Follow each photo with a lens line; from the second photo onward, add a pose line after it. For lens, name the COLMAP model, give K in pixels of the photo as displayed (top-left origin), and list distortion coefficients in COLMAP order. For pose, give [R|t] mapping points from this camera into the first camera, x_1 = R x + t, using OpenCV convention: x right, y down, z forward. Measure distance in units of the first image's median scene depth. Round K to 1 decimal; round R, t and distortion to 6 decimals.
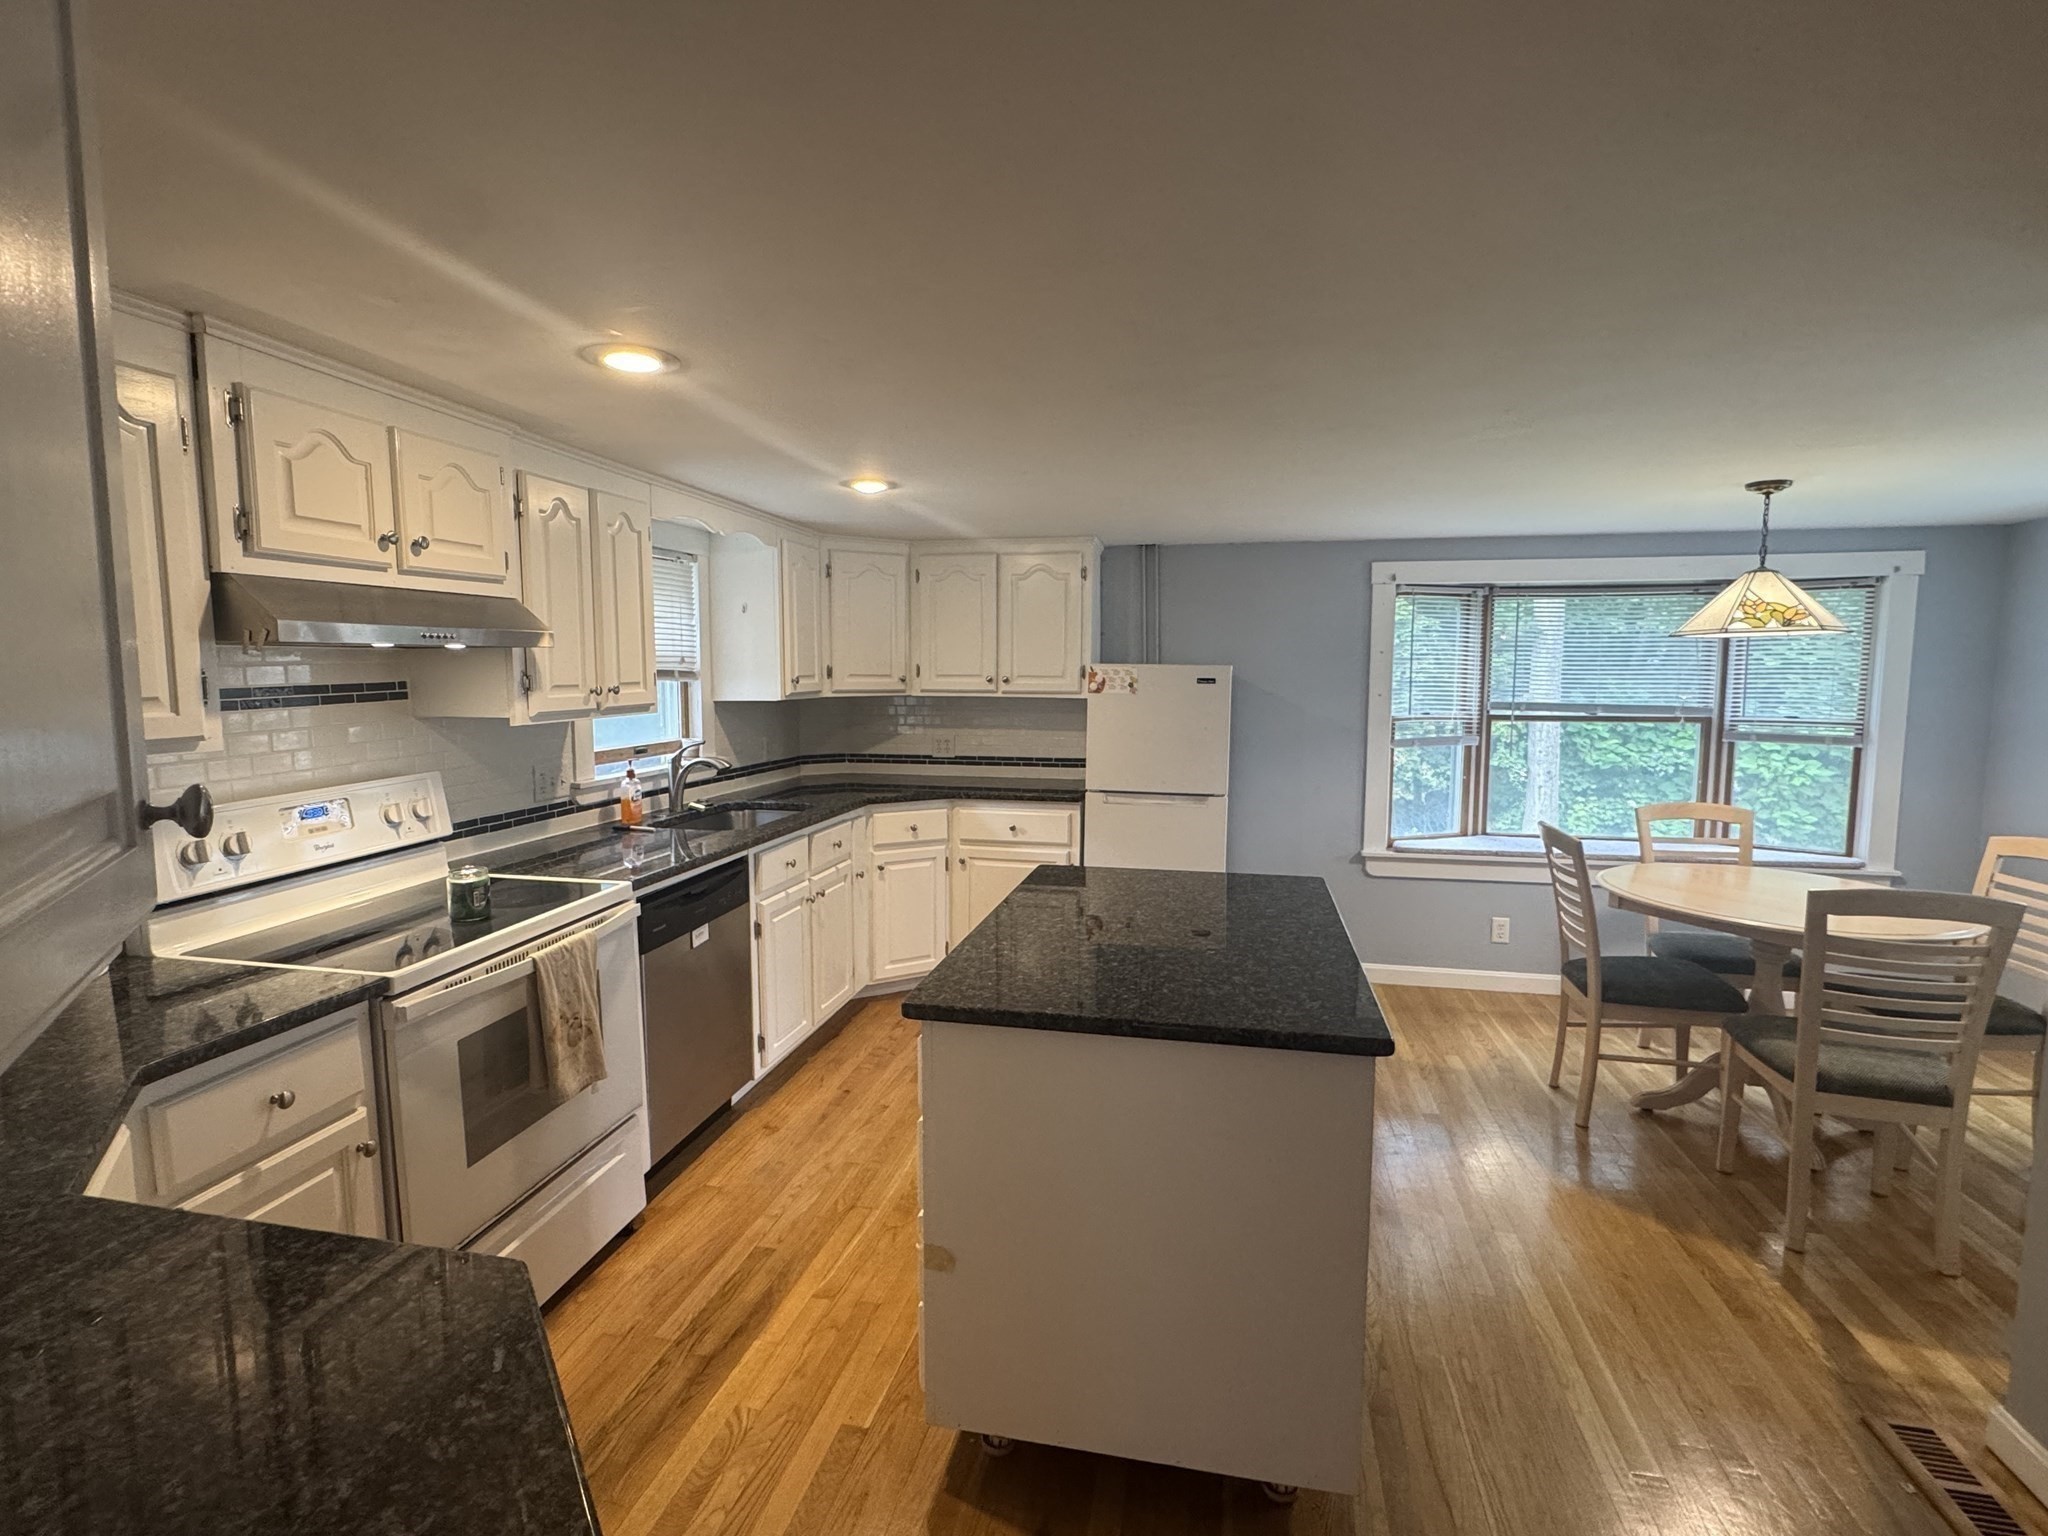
lens RADIAL K [[1000.4, 0, 1024.0], [0, 1000.4, 768.0], [0, 0, 1]] dist [-0.000059, 0.000023]
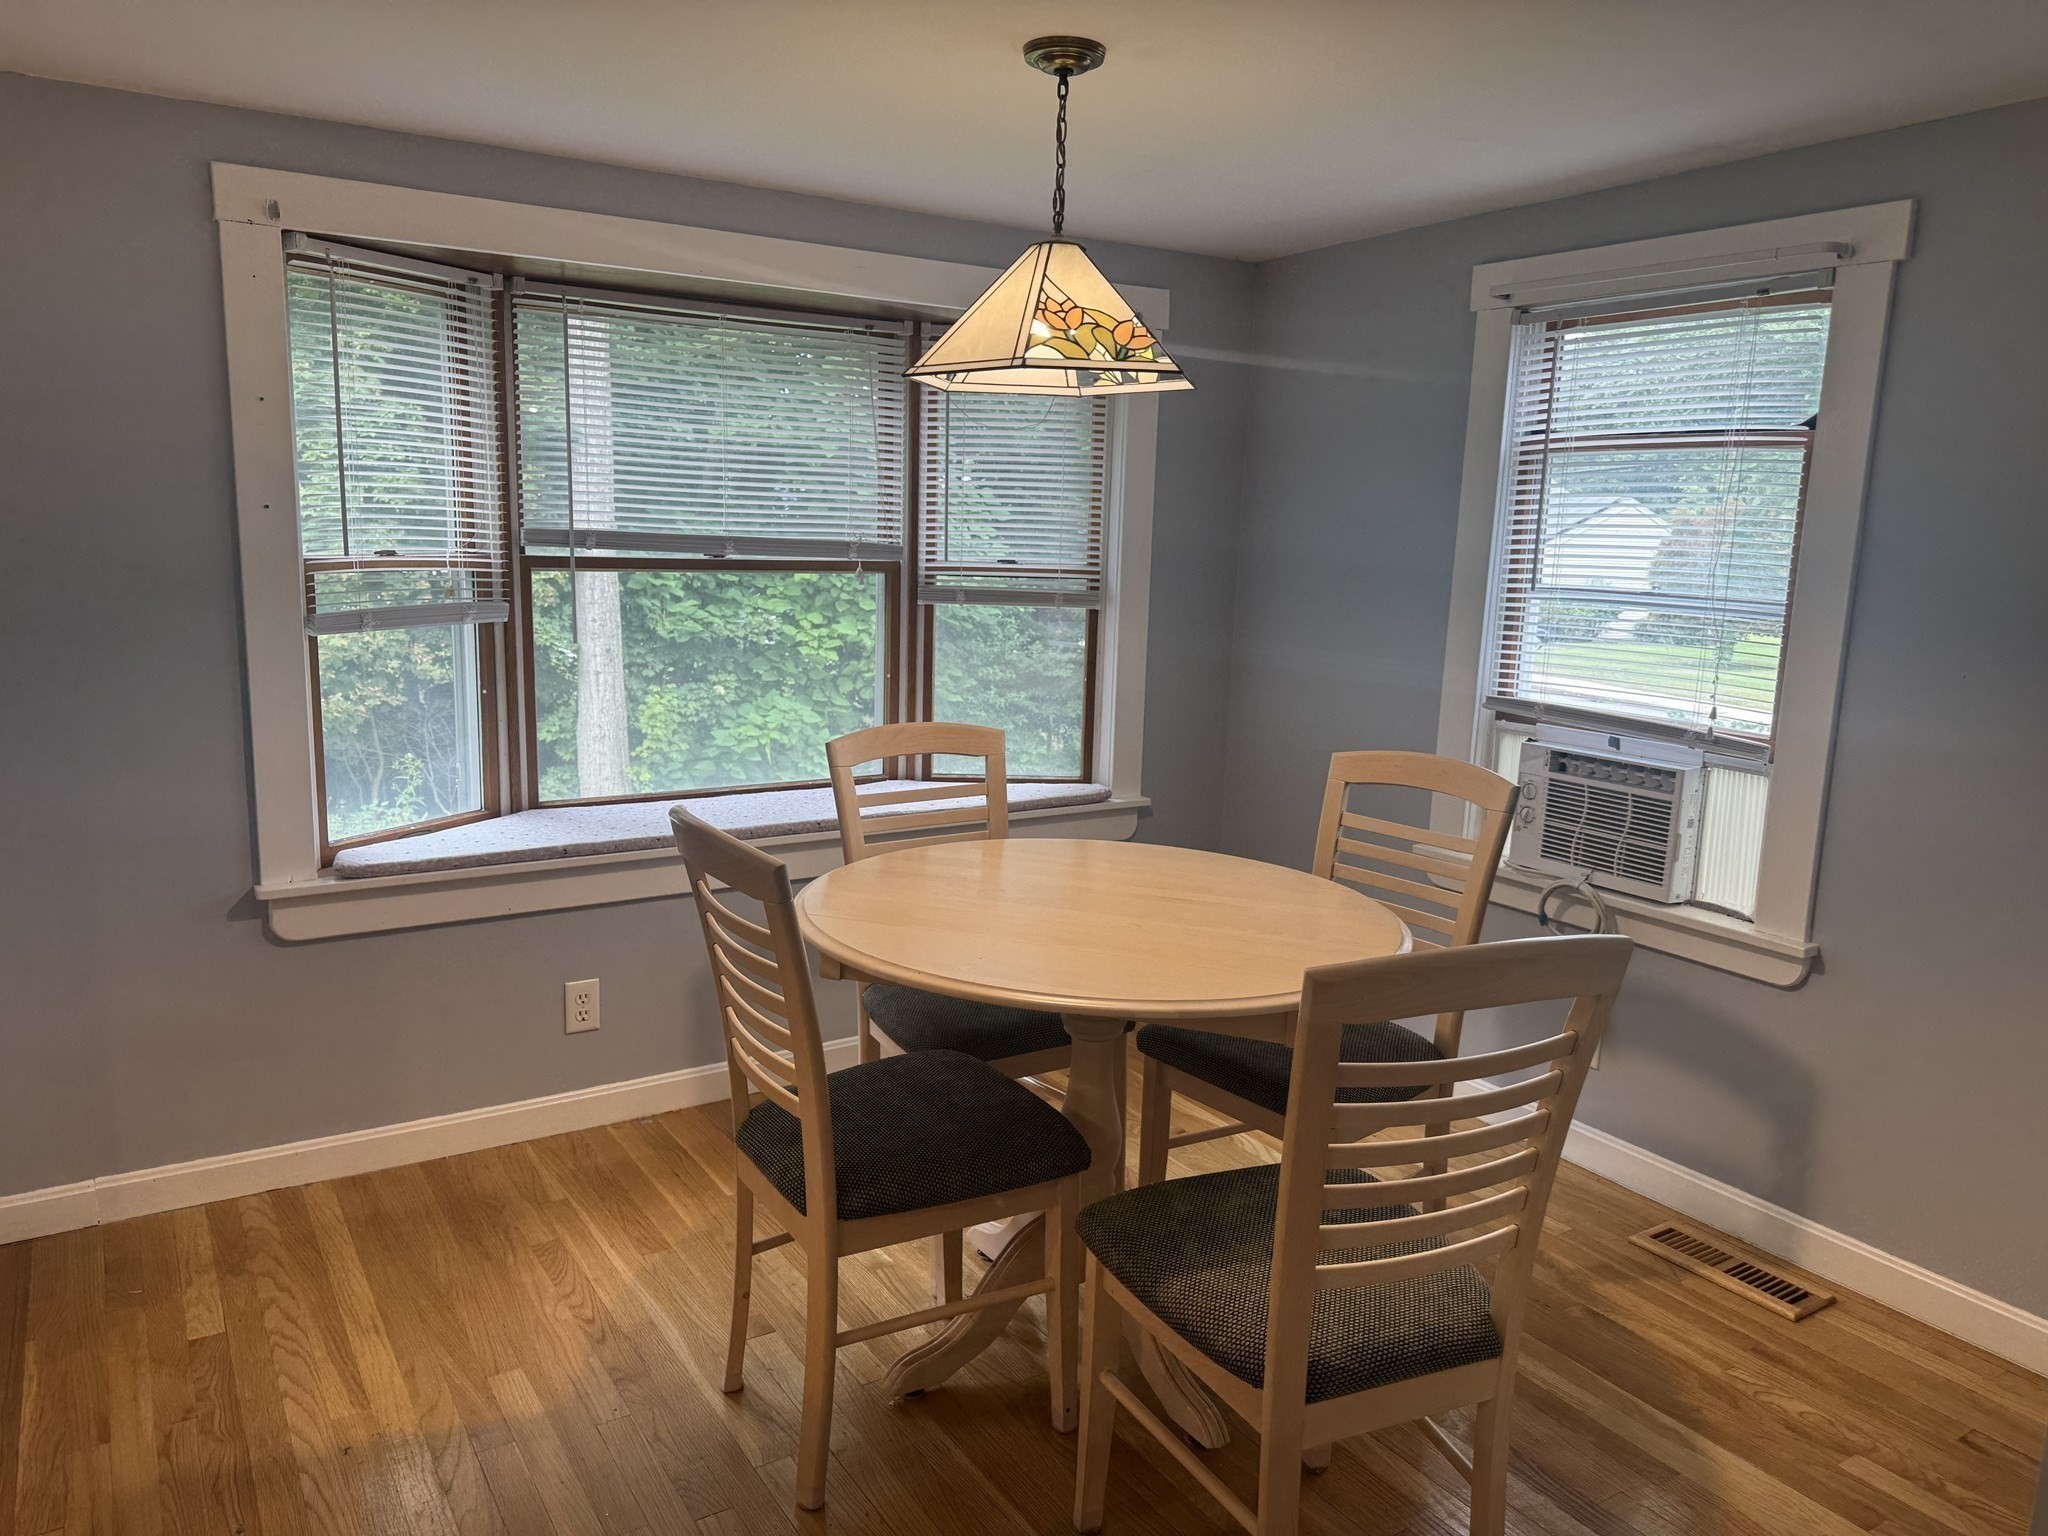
lens RADIAL K [[1440.7, 0, 1024.0], [0, 1440.7, 768.0], [0, 0, 1]] dist [0.114863, -0.222271]
pose [[0.717832, -0.100612, 0.688908, 0.155288], [0.042304, 0.993978, 0.101086, -0.013986], [-0.694930, -0.043419, 0.717765, 0.349800]]
